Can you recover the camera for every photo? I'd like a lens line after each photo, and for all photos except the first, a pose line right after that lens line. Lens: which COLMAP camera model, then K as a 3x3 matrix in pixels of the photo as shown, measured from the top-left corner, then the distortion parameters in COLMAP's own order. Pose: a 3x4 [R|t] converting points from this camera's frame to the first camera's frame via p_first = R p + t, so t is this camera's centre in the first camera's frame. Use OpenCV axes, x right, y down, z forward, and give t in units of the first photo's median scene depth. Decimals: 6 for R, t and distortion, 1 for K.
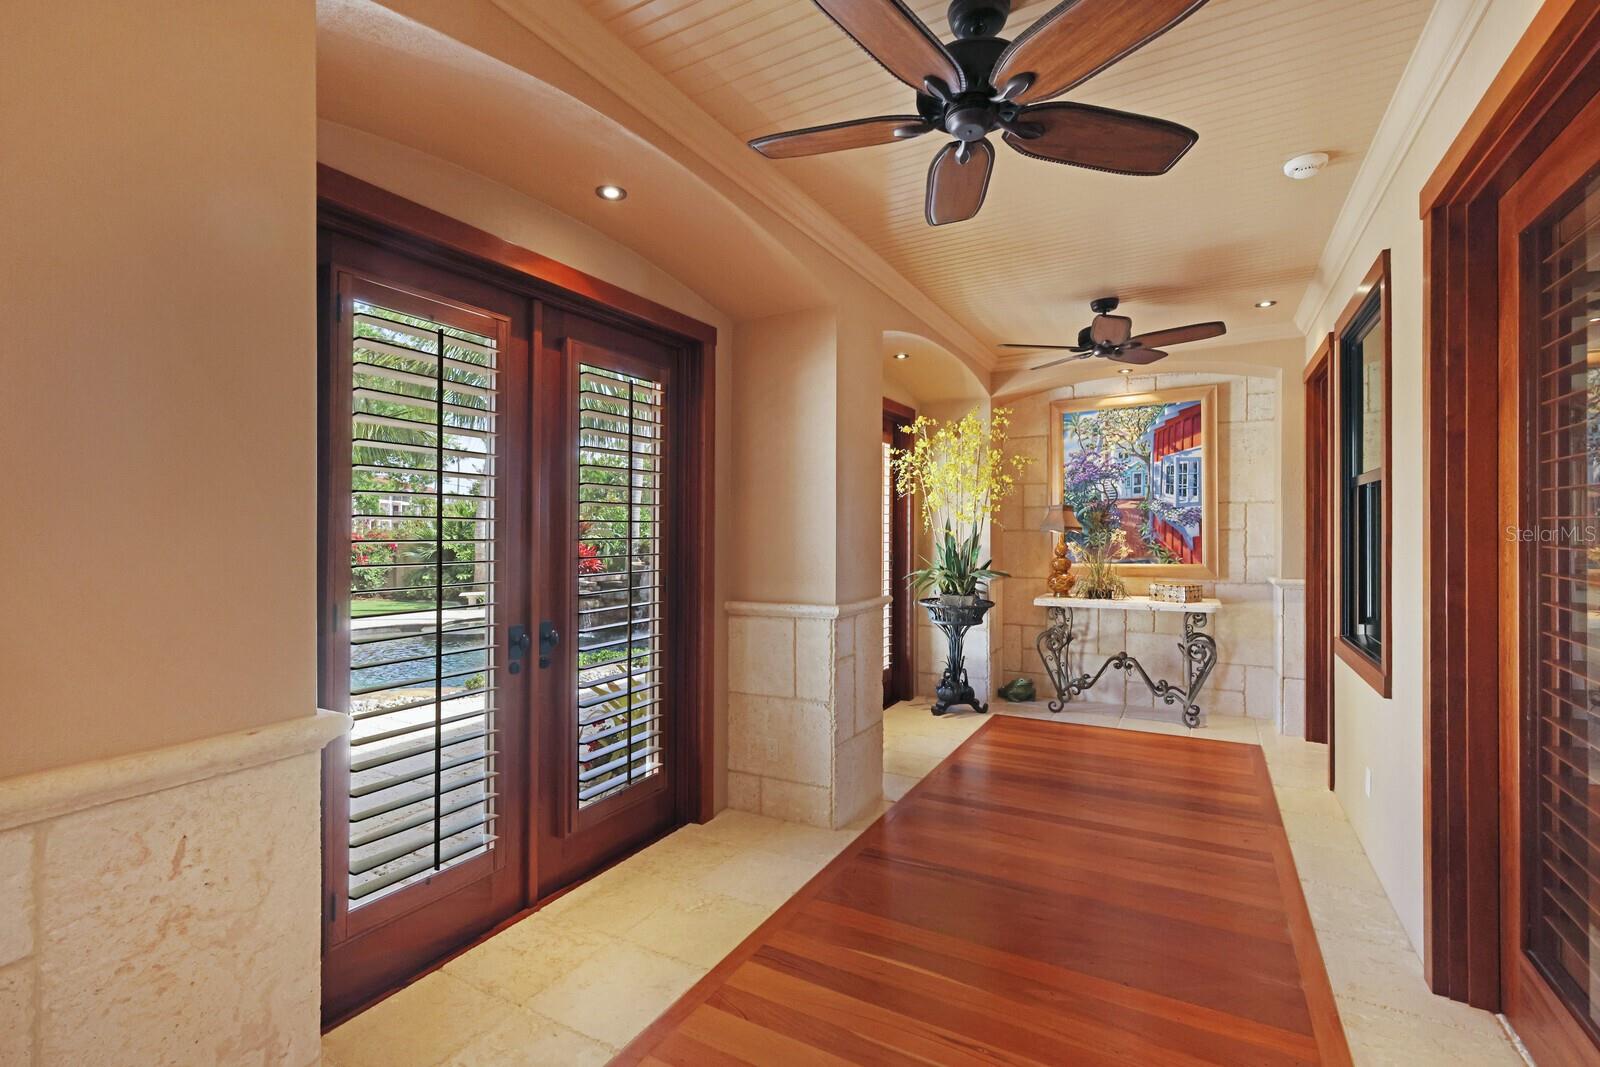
lens RADIAL K [[697.2, 0, 807.4], [0, 697.2, 526.2], [0, 0, 1]] dist [0.004346, 0.000033]
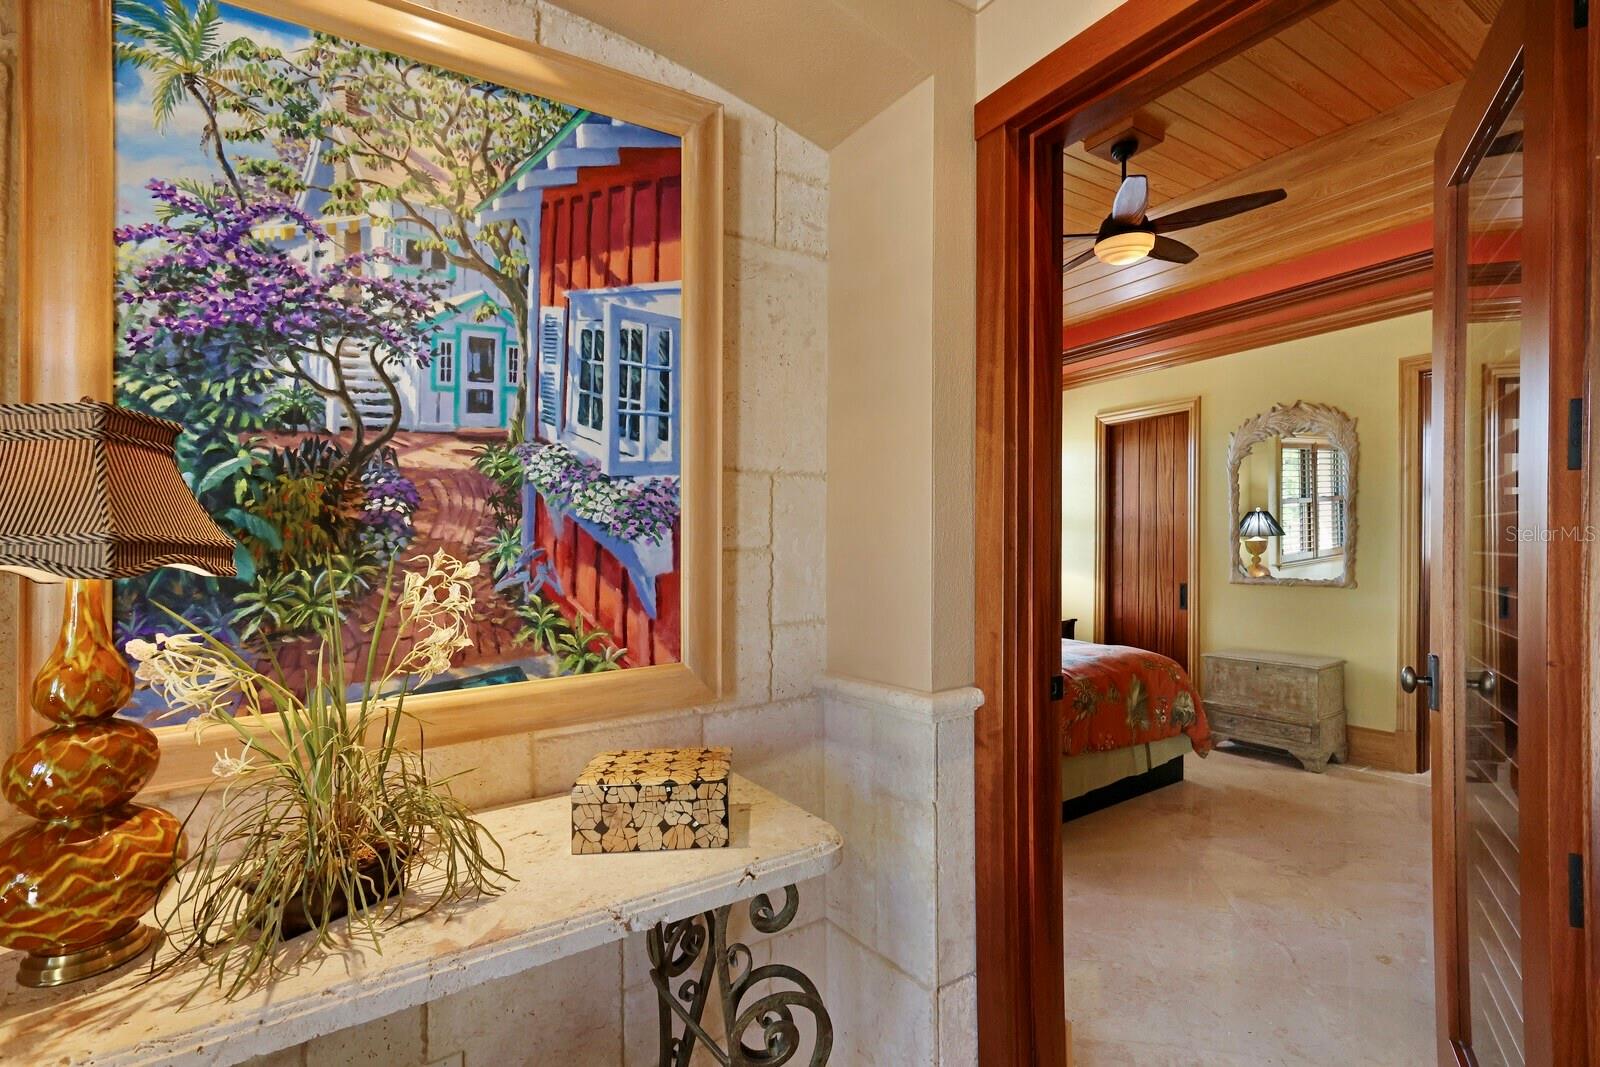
lens RADIAL K [[740.5, 0, 805.7], [0, 740.5, 528.1], [0, 0, 1]] dist [0.003141, 0.000419]
pose [[0.460537, 0.010354, 0.887580, 0.287258], [-0.003498, 0.999945, -0.009850, -0.002379], [-0.887634, 0.001432, 0.460548, 0.771620]]
